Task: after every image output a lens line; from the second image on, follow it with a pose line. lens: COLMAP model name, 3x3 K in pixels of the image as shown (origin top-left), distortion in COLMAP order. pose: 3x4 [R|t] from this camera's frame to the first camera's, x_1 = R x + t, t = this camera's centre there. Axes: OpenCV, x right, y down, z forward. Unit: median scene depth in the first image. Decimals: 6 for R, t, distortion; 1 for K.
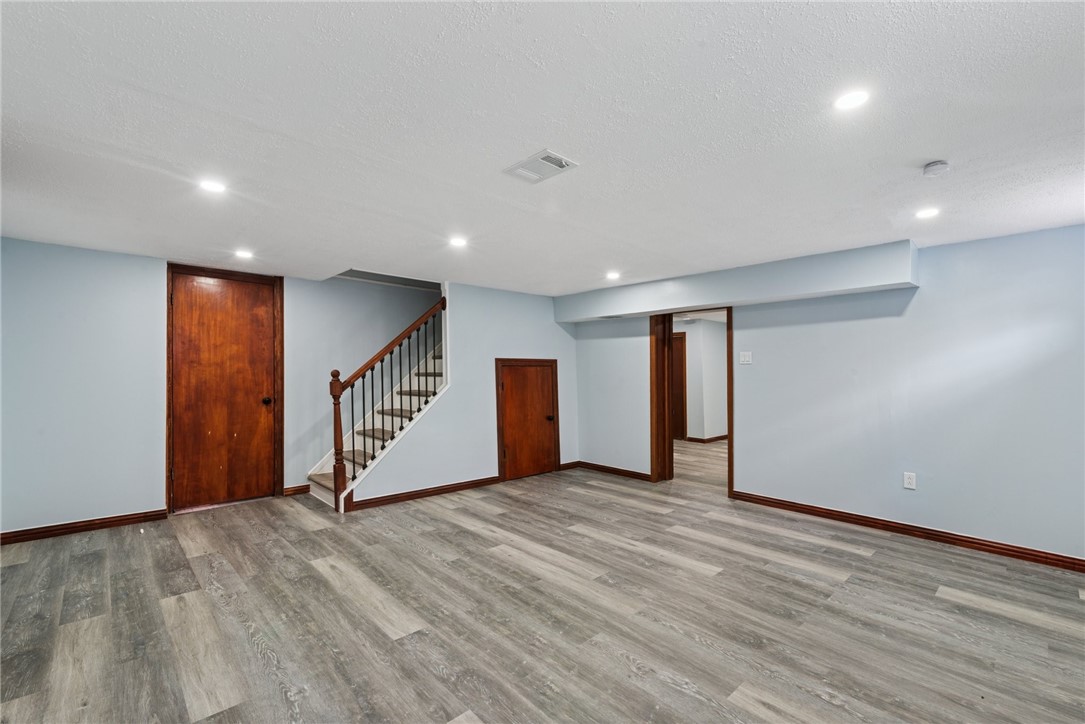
lens RADIAL K [[438.7, 0, 537.1], [0, 438.7, 368.3], [0, 0, 1]] dist [0.017531, -0.003401]
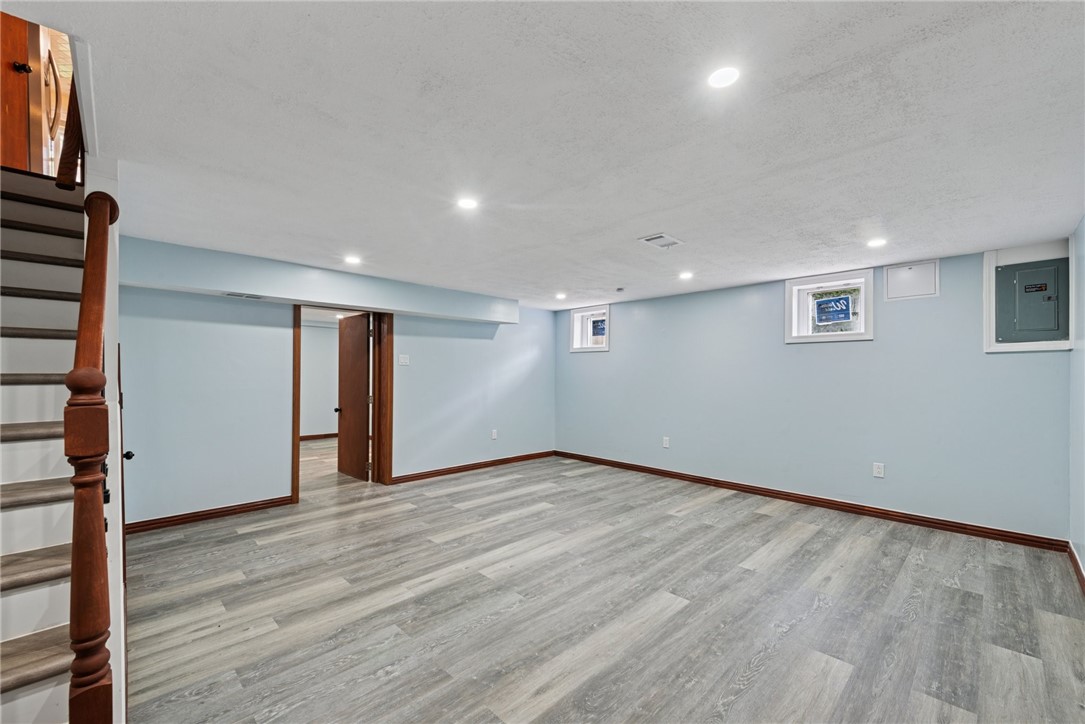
lens RADIAL K [[438.7, 0, 537.7], [0, 438.7, 368.0], [0, 0, 1]] dist [0.017531, -0.003401]
pose [[0.012087, 0.007626, 0.999898, -0.942975], [-0.011357, 0.999907, -0.007489, 0.004896], [-0.999862, -0.011265, 0.012172, 0.874888]]
